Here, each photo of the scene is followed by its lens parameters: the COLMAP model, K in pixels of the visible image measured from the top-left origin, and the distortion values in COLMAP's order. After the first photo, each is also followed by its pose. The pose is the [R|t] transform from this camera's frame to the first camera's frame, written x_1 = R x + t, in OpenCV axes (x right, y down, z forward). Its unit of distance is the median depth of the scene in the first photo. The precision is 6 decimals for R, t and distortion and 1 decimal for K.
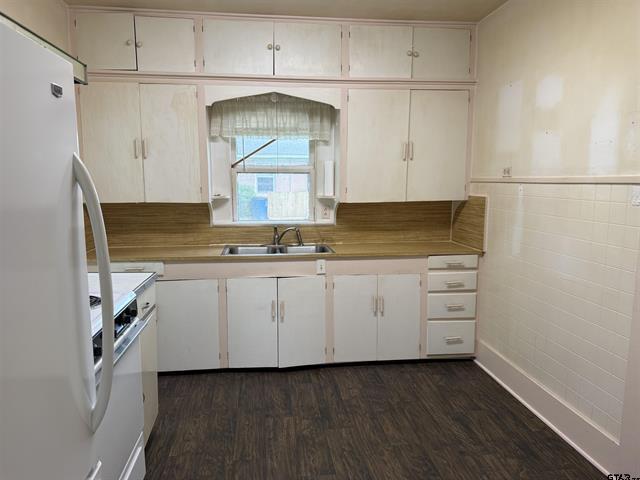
lens RADIAL K [[446.8, 0, 320.3], [0, 446.8, 241.6], [0, 0, 1]] dist [0.116252, -0.138553]
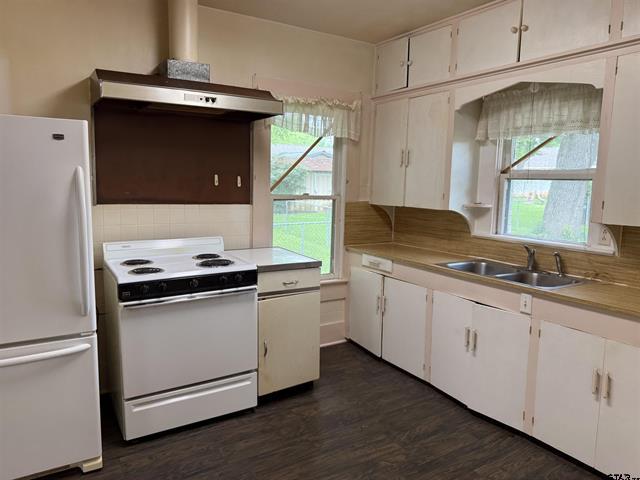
lens RADIAL K [[454.0, 0, 318.0], [0, 454.0, 242.4], [0, 0, 1]] dist [0.044194, -0.062074]
pose [[0.438253, 0.128818, -0.889573, 0.516489], [-0.143881, 0.986969, 0.072038, -0.049960], [0.887261, 0.096422, 0.451076, 0.329399]]
